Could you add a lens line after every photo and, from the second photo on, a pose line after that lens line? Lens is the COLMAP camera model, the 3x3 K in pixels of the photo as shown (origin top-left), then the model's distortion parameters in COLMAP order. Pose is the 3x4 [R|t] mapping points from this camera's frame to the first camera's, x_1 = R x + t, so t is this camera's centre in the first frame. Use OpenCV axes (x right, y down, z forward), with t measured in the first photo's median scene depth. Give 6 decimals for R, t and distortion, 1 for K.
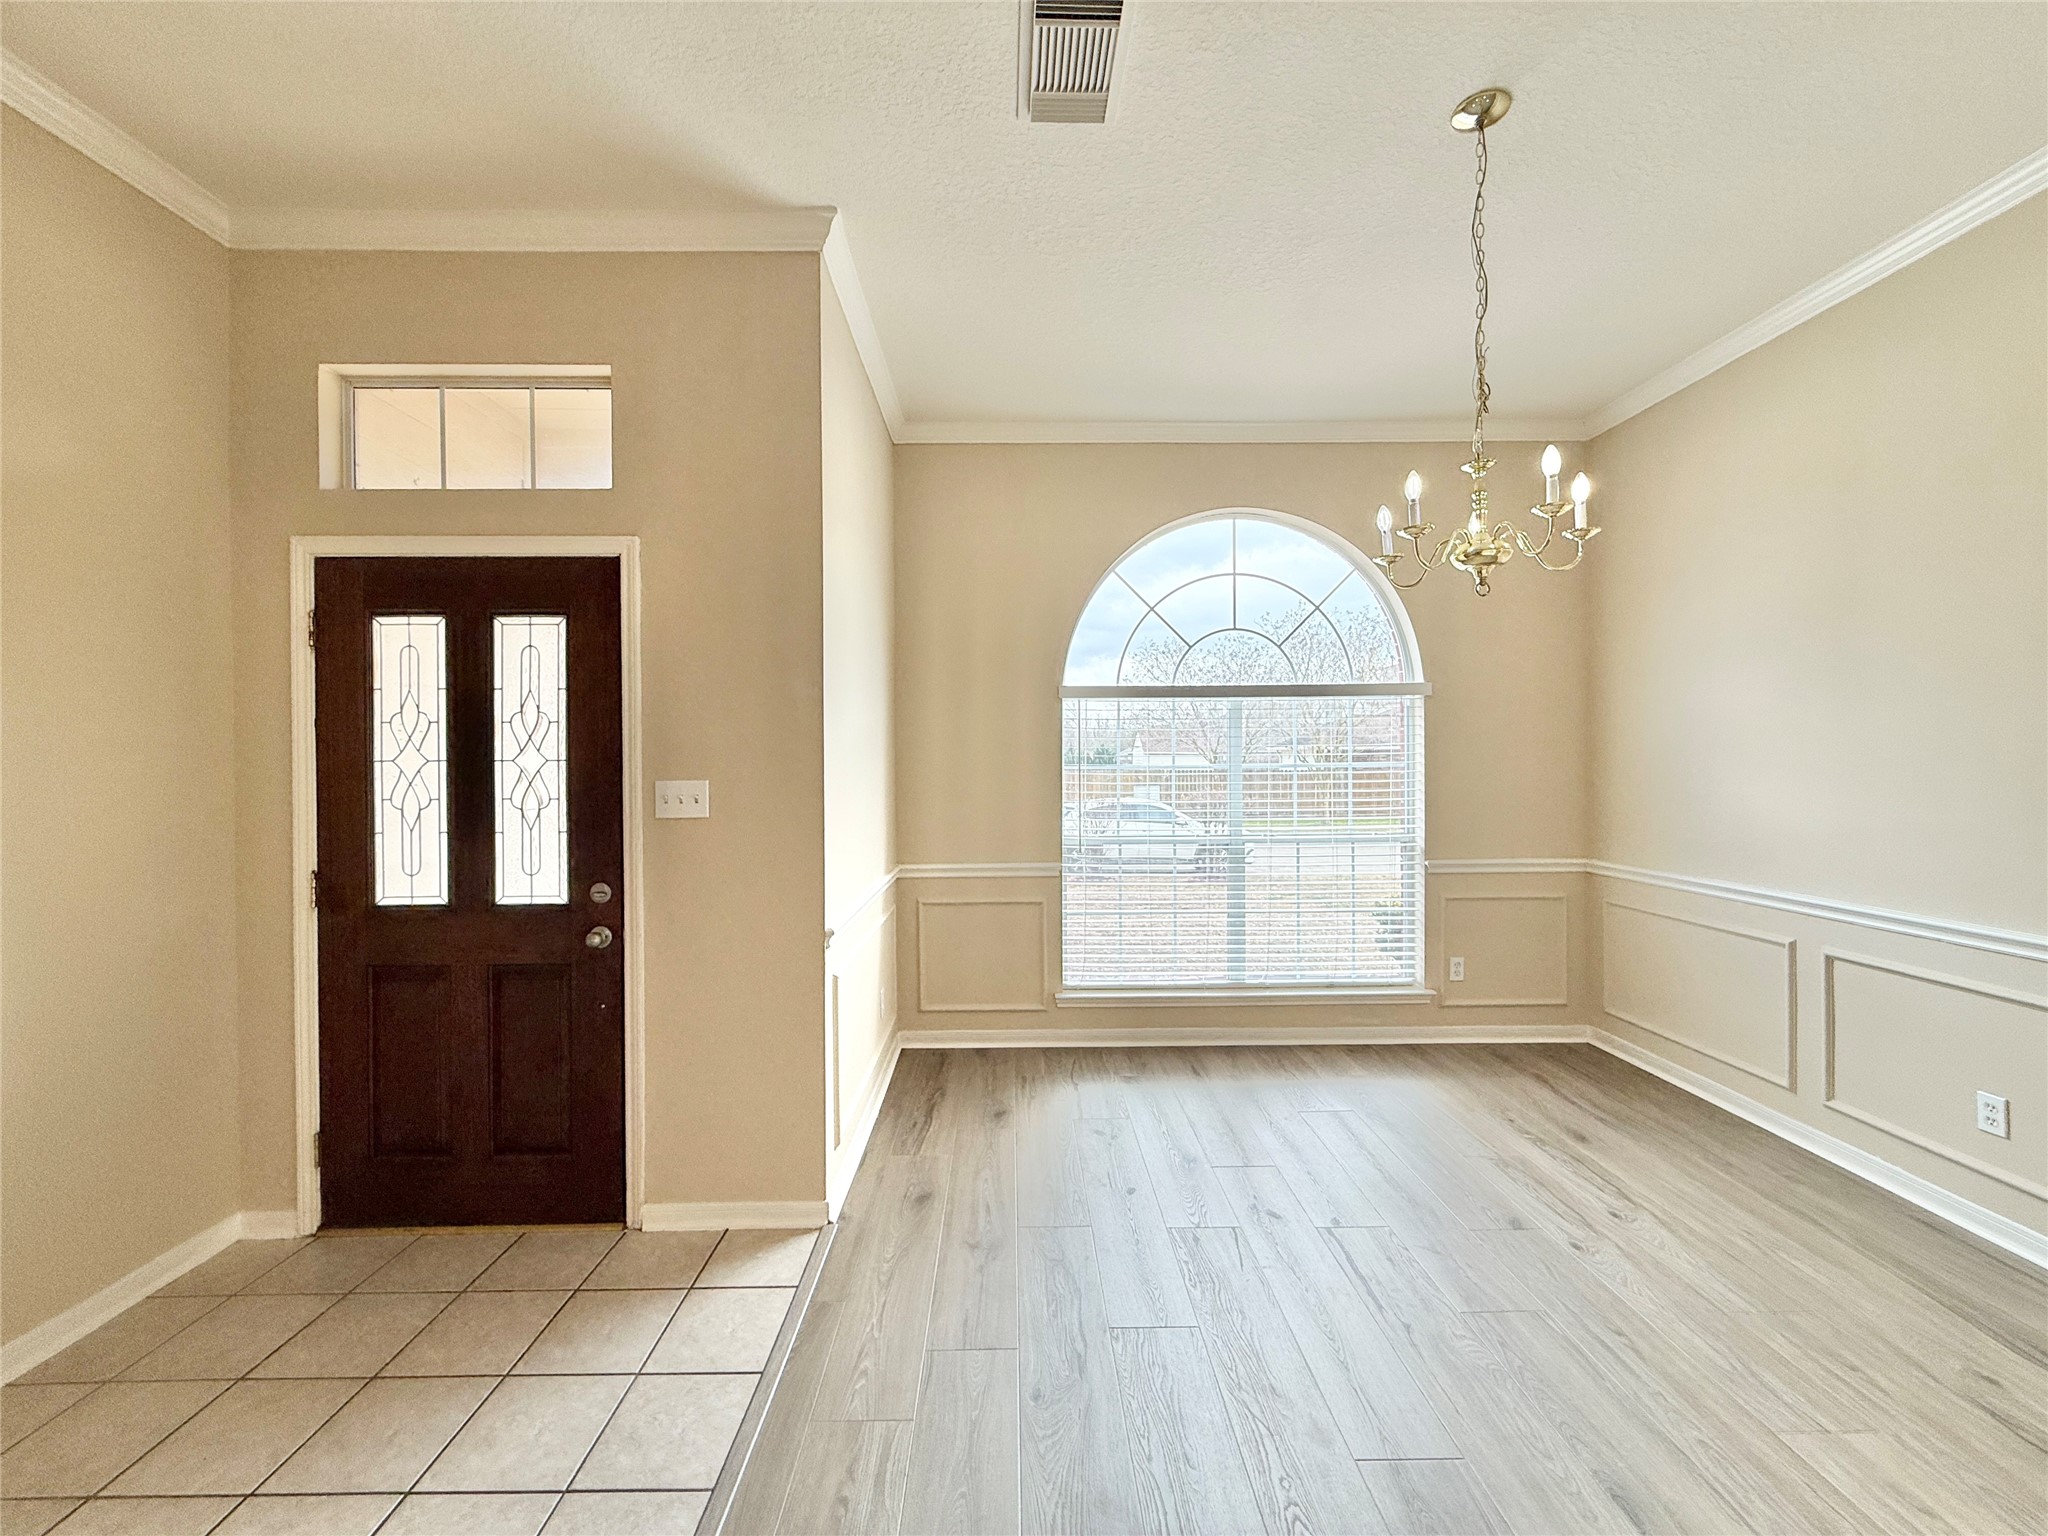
lens RADIAL K [[816.2, 0, 1020.4], [0, 816.2, 766.7], [0, 0, 1]] dist [0.000160, -0.000095]
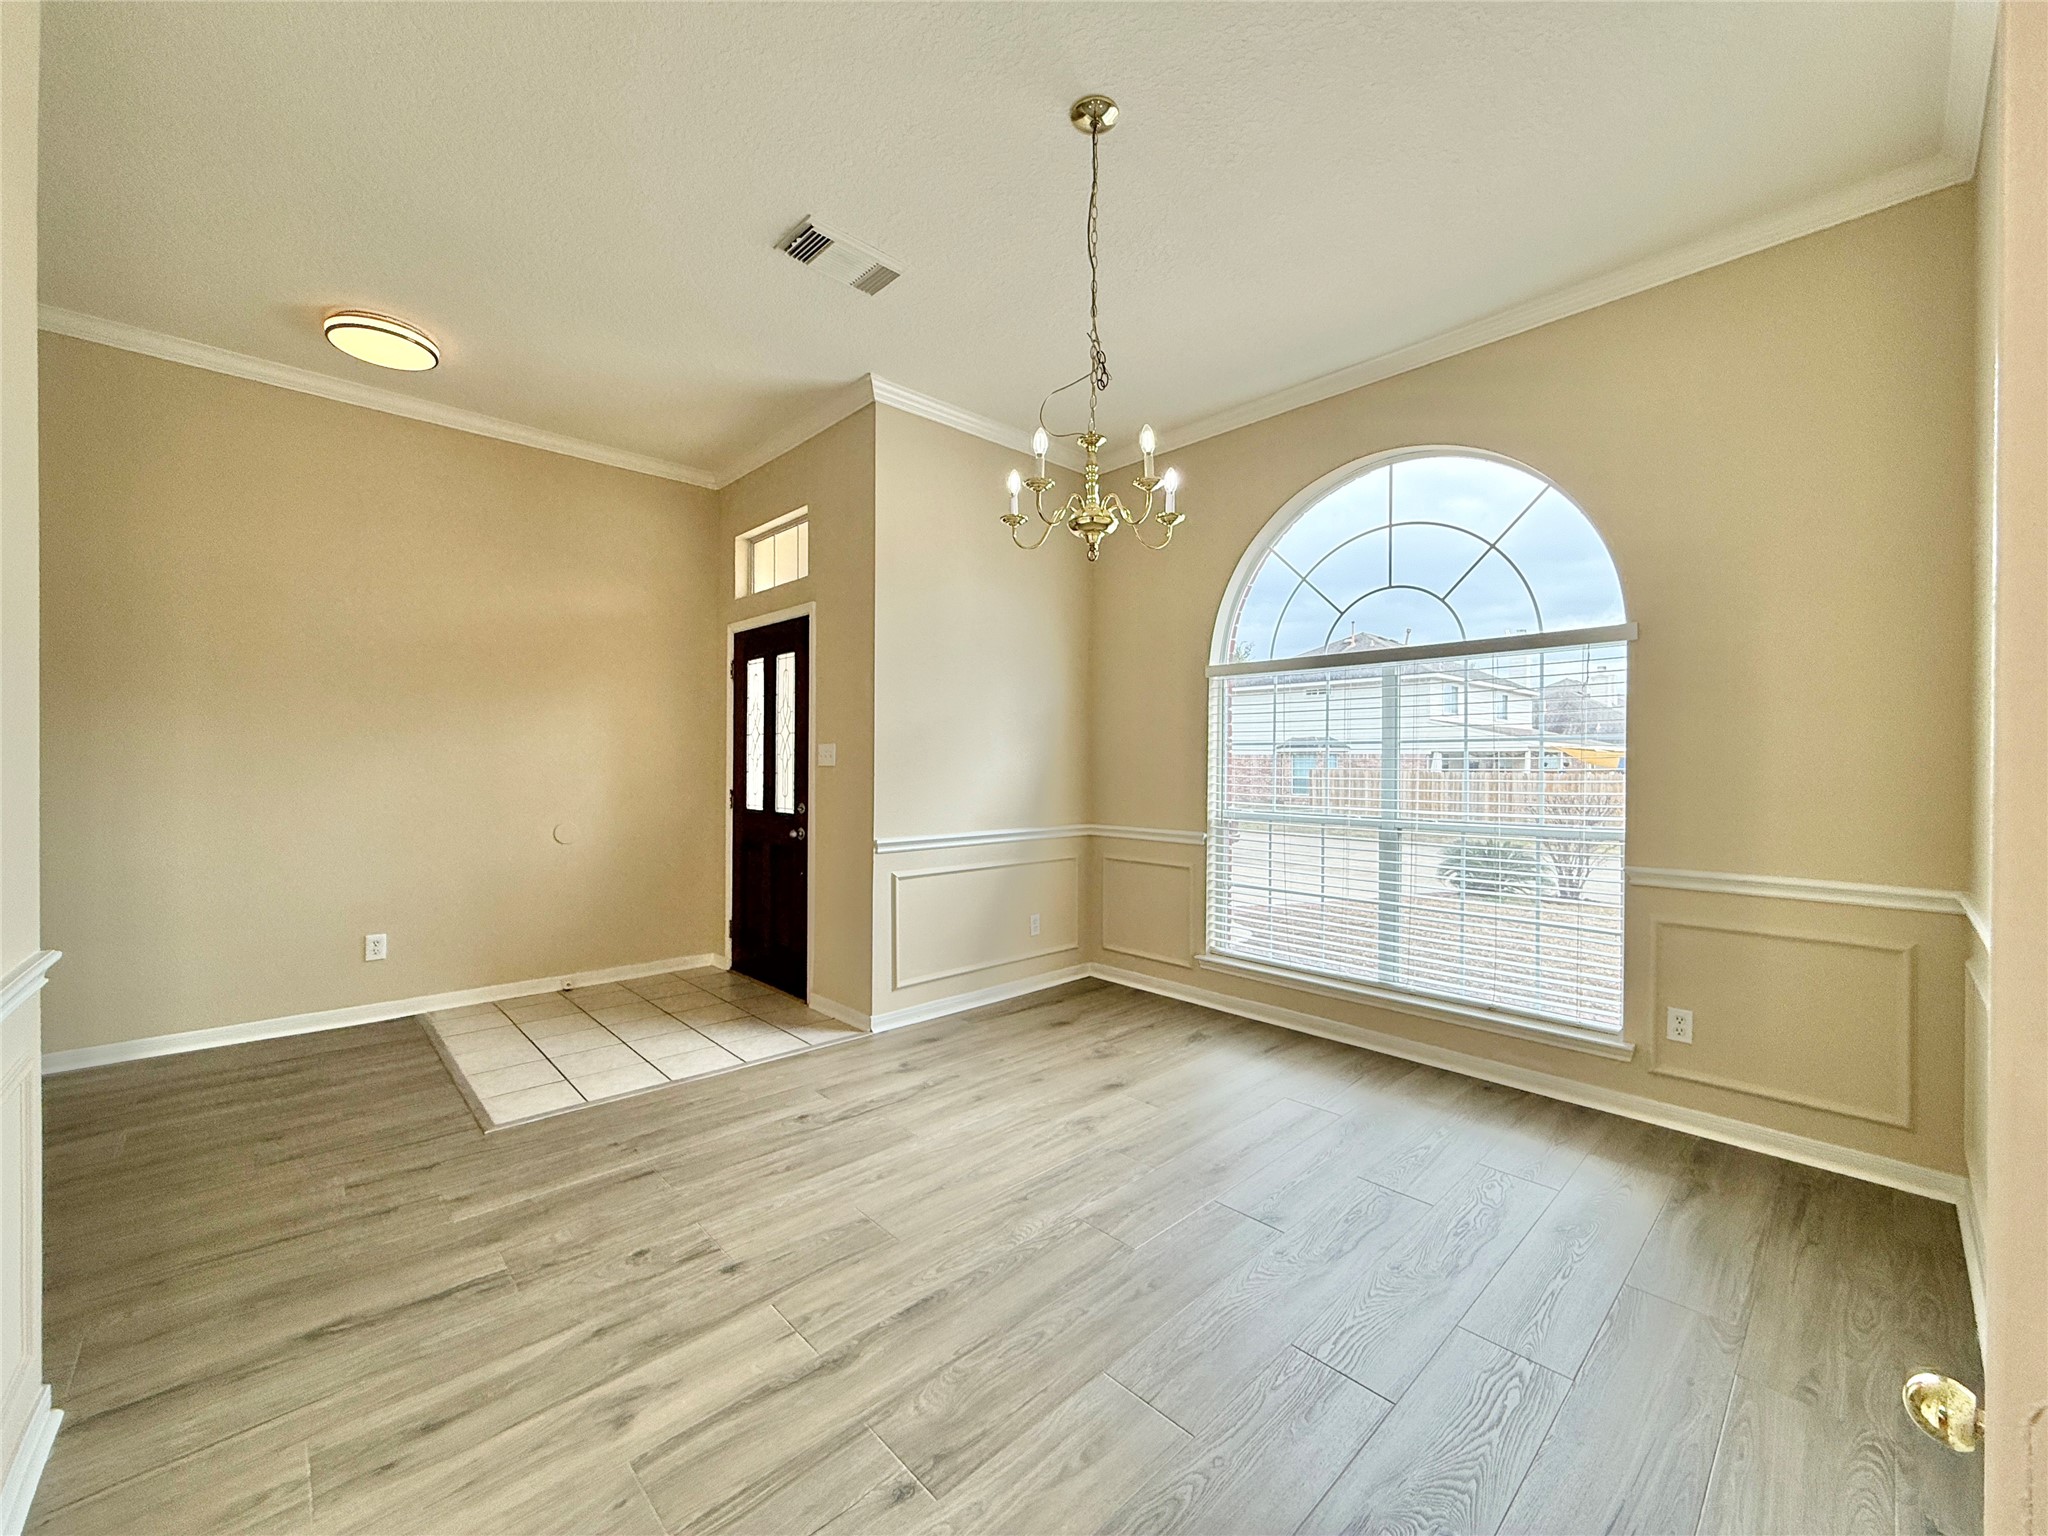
lens RADIAL K [[815.1, 0, 1018.1], [0, 815.1, 757.1], [0, 0, 1]] dist [-0.000308, 0.000072]
pose [[0.672635, 0.005914, -0.739950, 0.689925], [-0.014993, 0.999872, -0.005638, 0.030362], [0.739822, 0.014886, 0.672638, 0.106633]]
